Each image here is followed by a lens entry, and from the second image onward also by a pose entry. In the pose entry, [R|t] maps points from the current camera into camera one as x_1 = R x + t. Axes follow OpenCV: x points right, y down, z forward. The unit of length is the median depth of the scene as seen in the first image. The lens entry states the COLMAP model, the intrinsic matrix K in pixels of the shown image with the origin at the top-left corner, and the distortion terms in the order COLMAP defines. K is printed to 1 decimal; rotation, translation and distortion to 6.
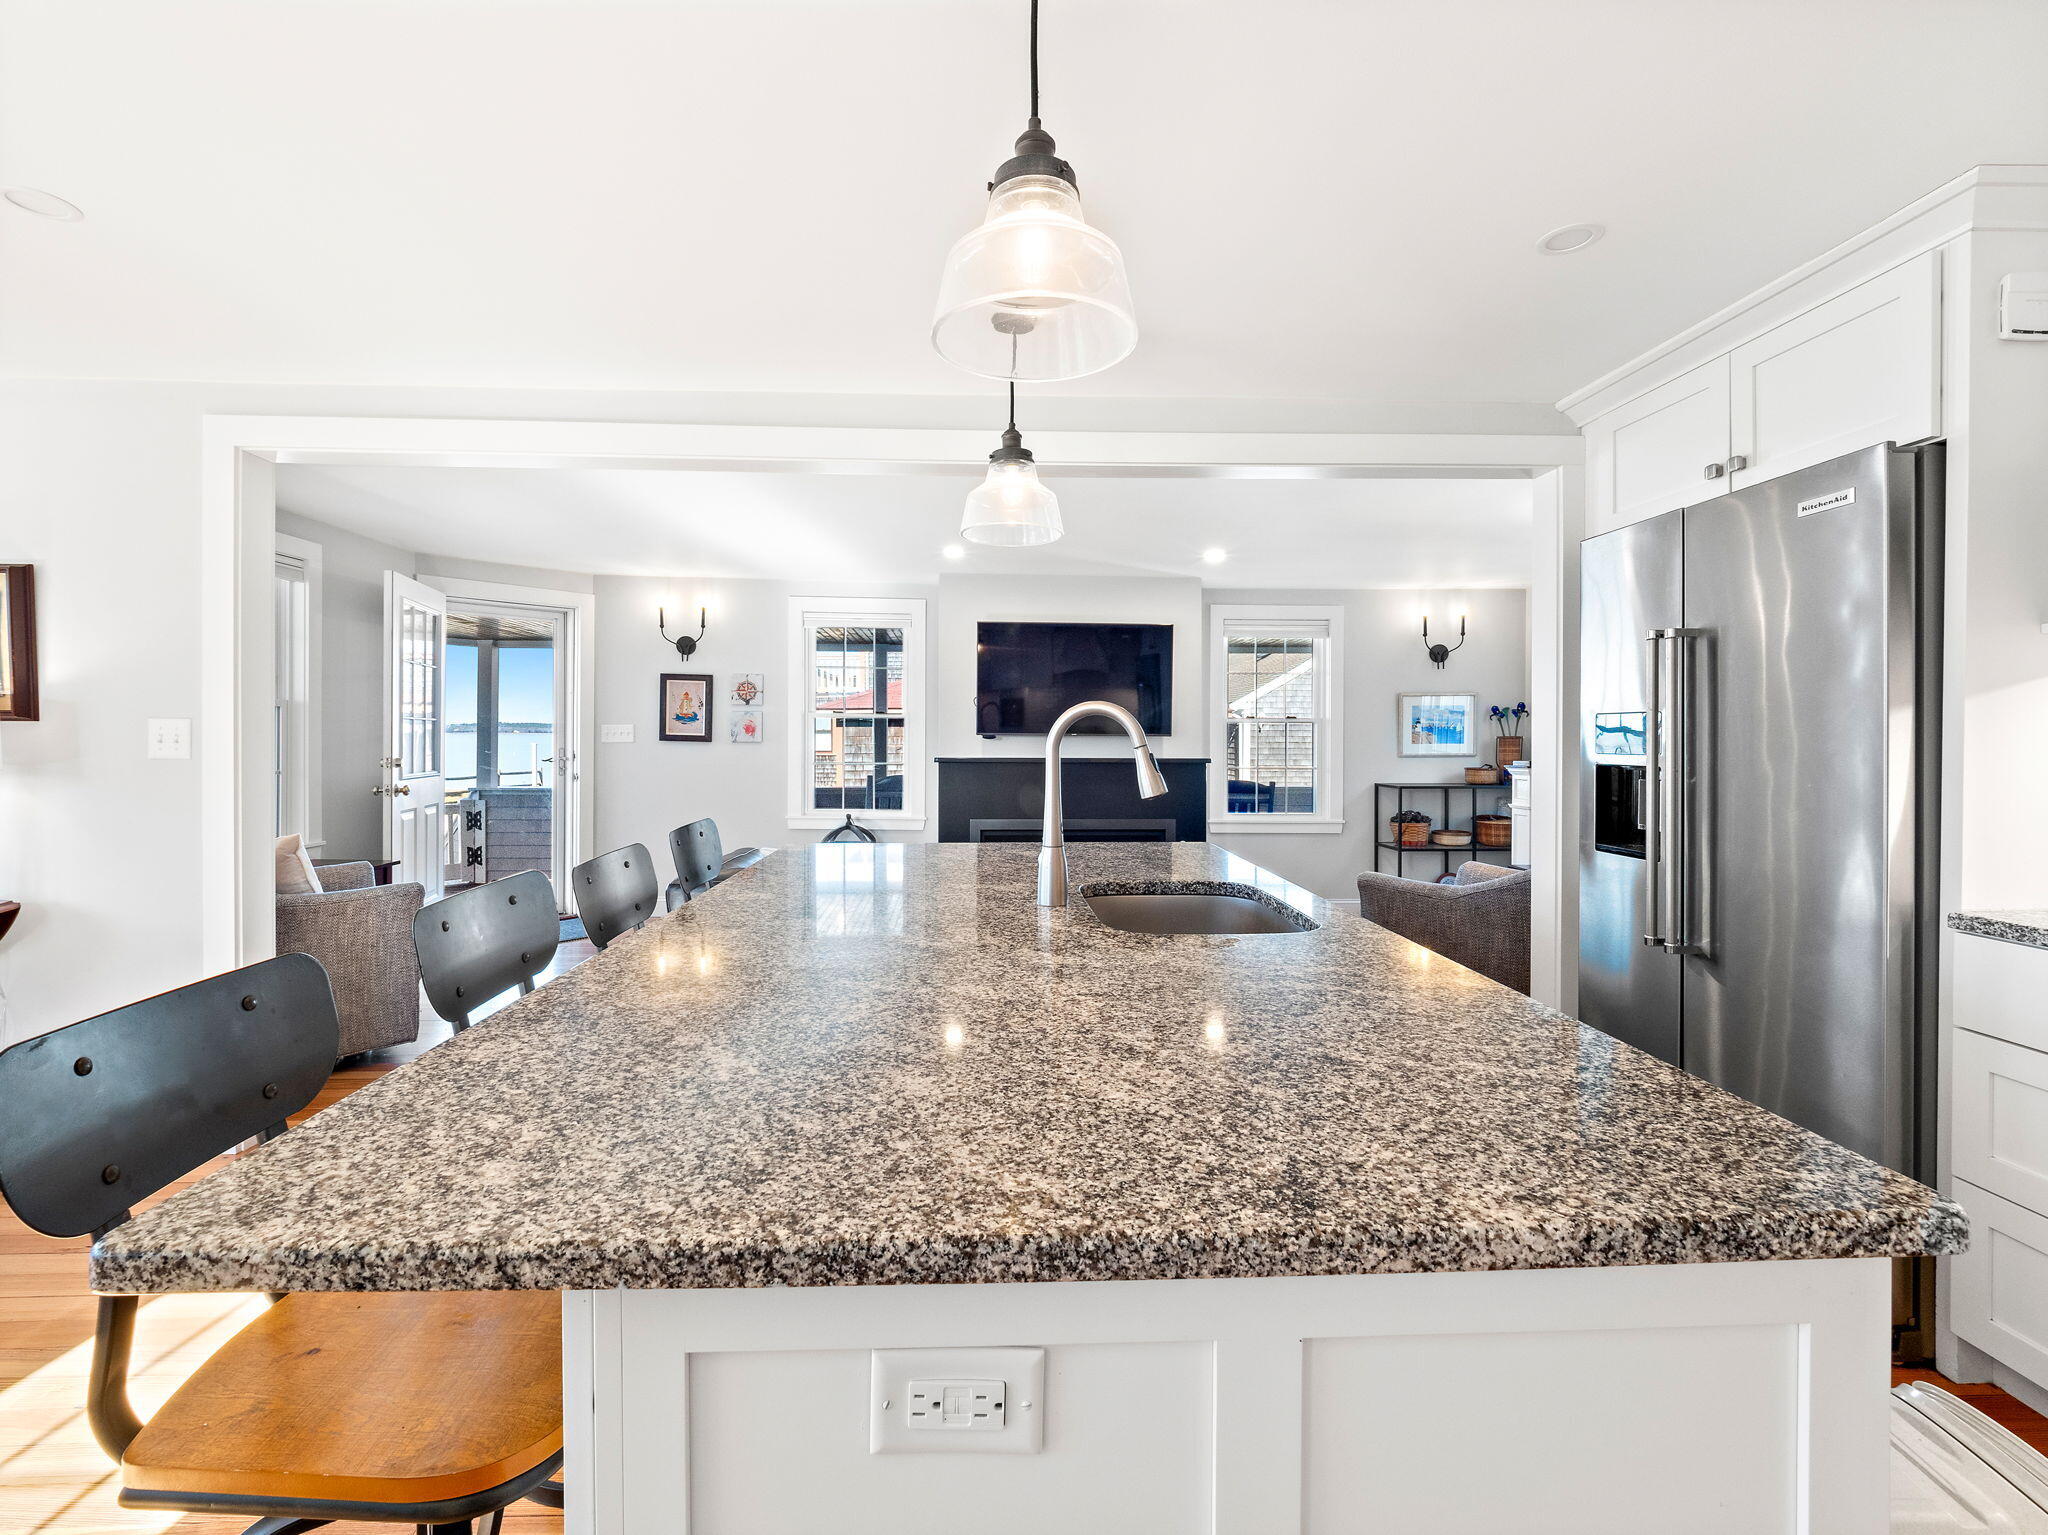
lens RADIAL K [[890.4, 0, 999.8], [0, 890.4, 739.1], [0, 0, 1]] dist [-0.000080, -0.007809]
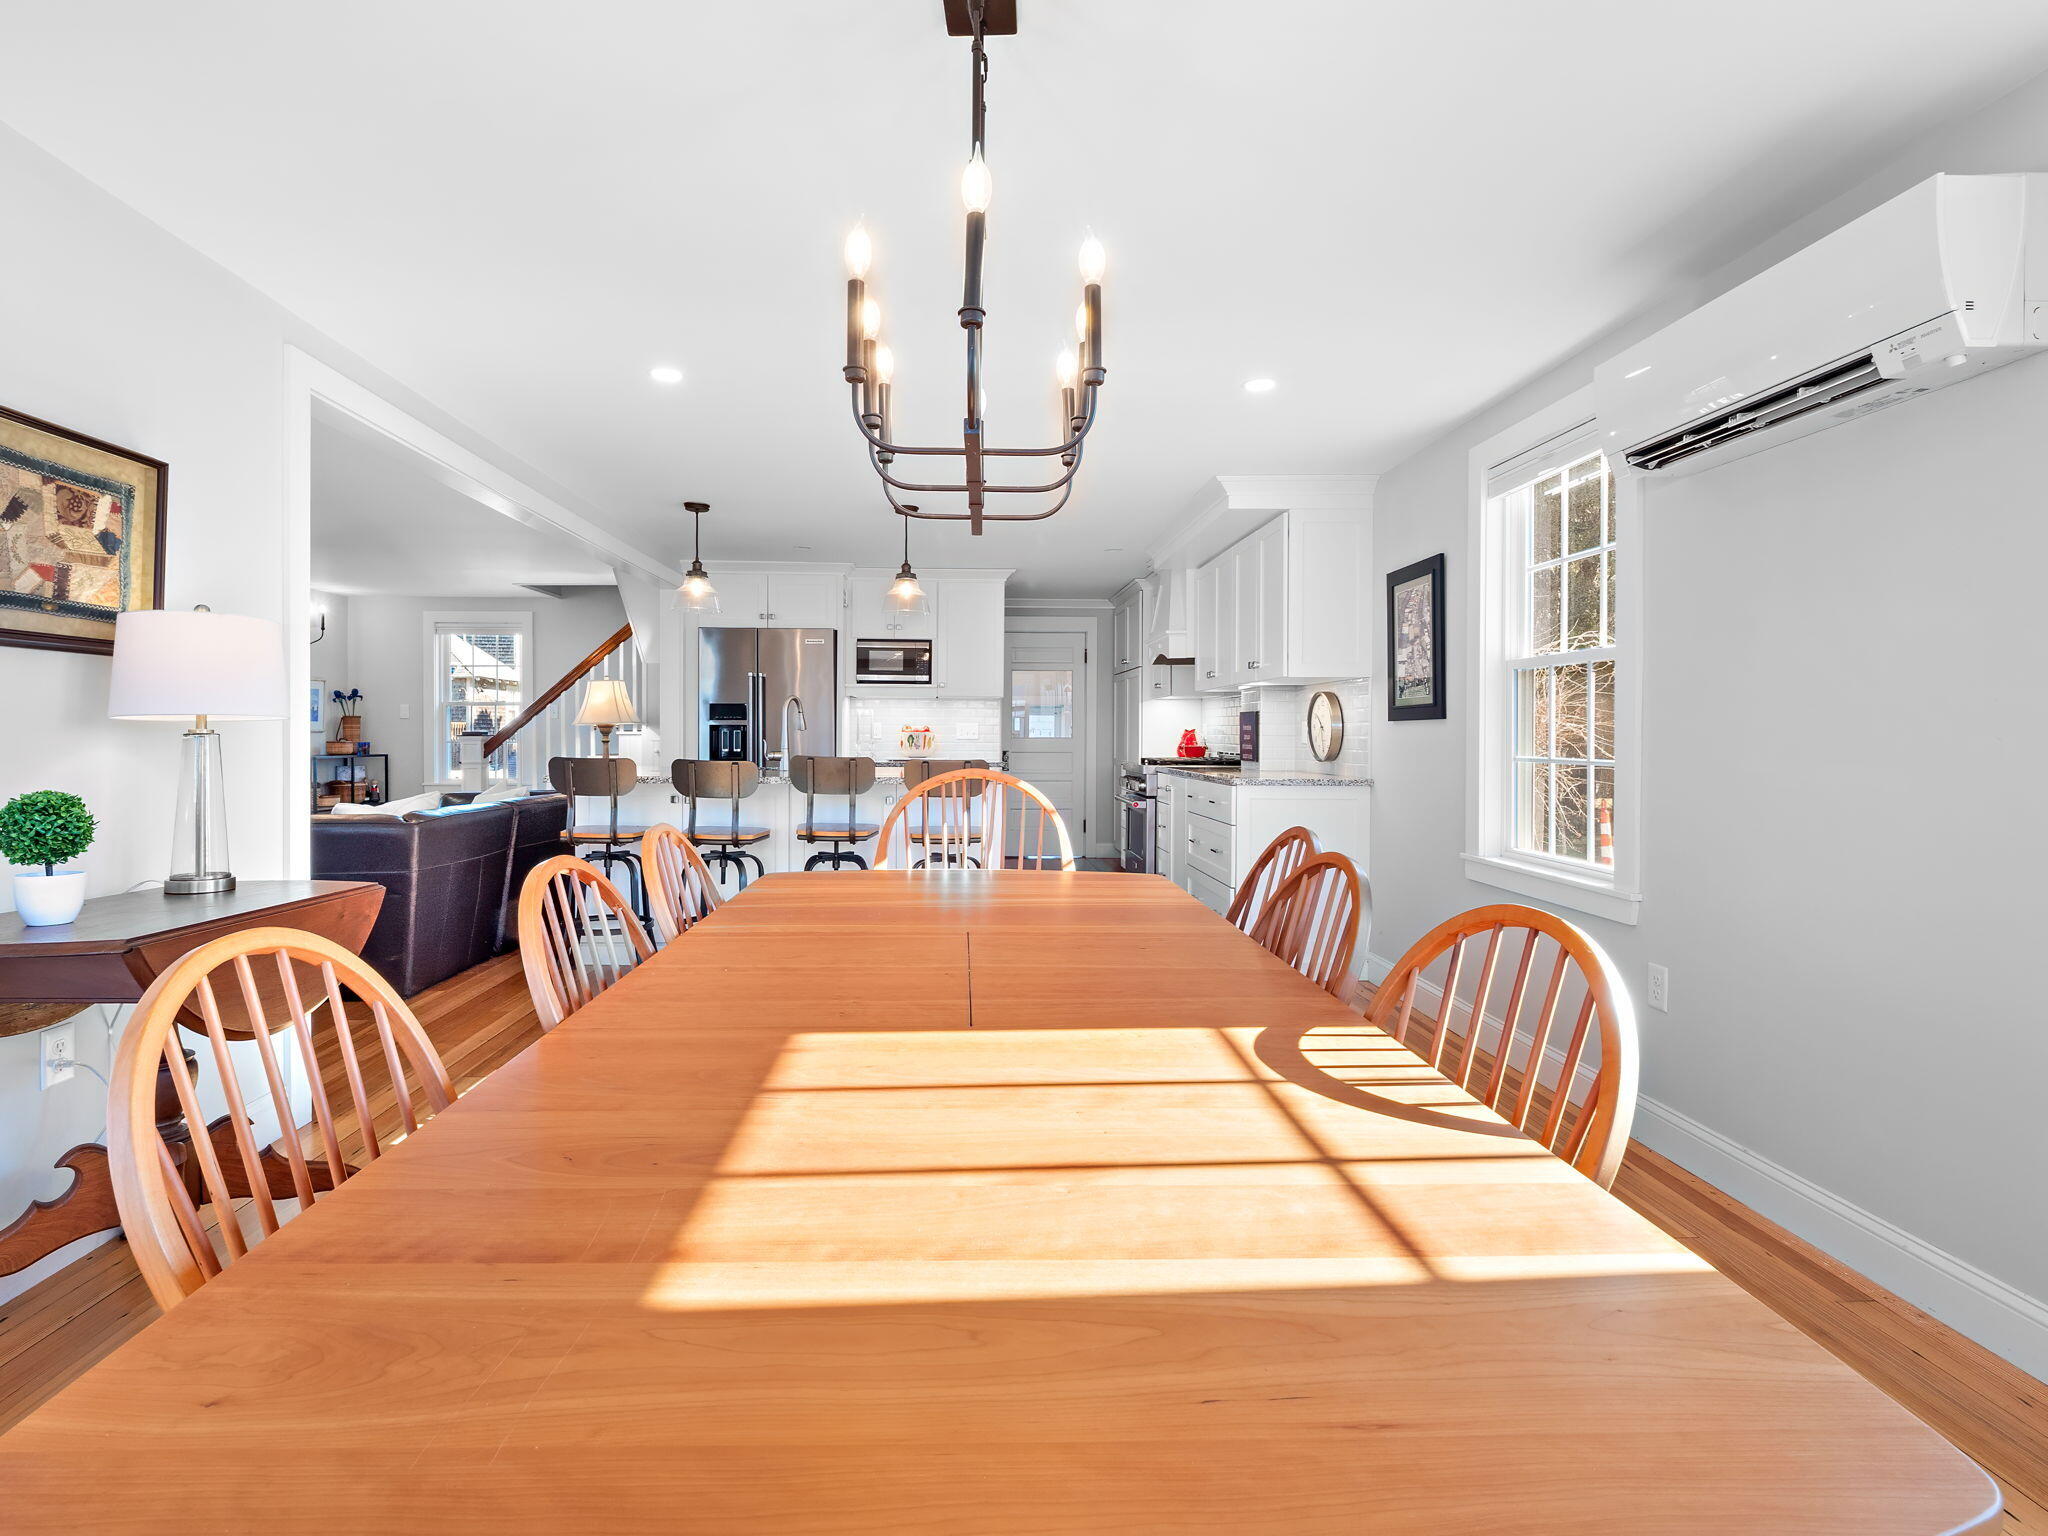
lens RADIAL K [[1007.5, 0, 1019.1], [0, 1007.5, 741.0], [0, 0, 1]] dist [-0.028527, 0.000248]
pose [[-0.031450, -0.008937, 0.999465, -0.868193], [0.000862, 0.999959, 0.008969, 0.020769], [-0.999505, 0.001143, -0.031441, 0.117754]]
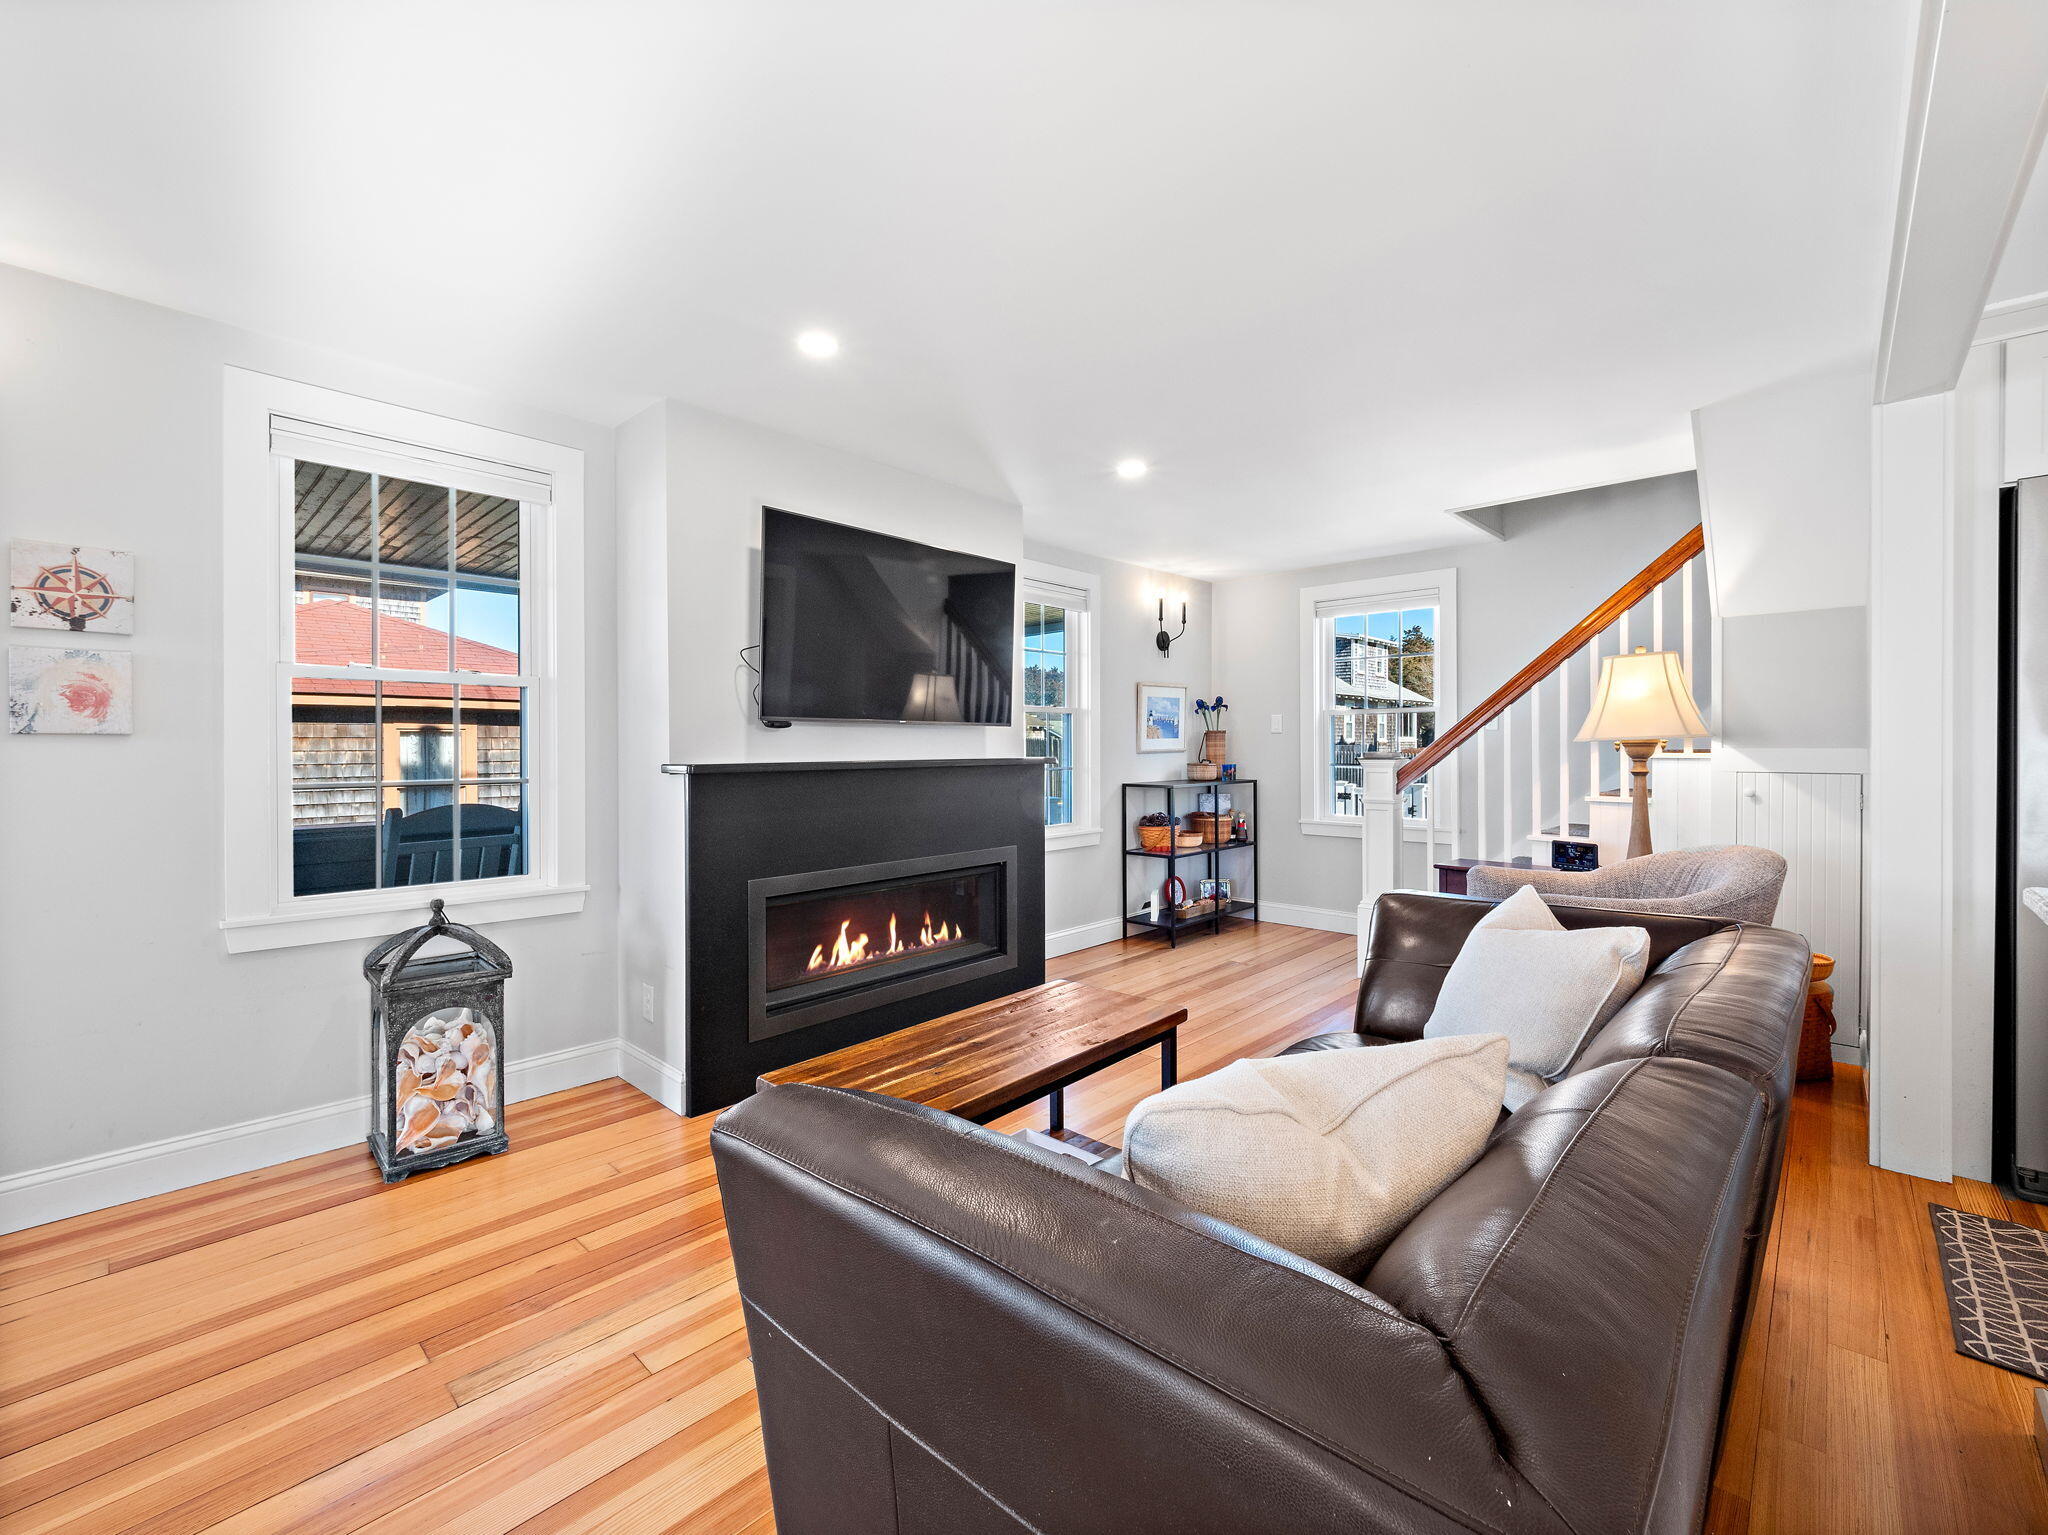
lens RADIAL K [[877.6, 0, 1018.1], [0, 877.6, 749.5], [0, 0, 1]] dist [0.001519, 0.000177]
pose [[0.706827, -0.009439, 0.707323, -0.270862], [0.006973, 0.999955, 0.006375, 0.010103], [-0.707352, 0.000426, 0.706862, 0.486757]]
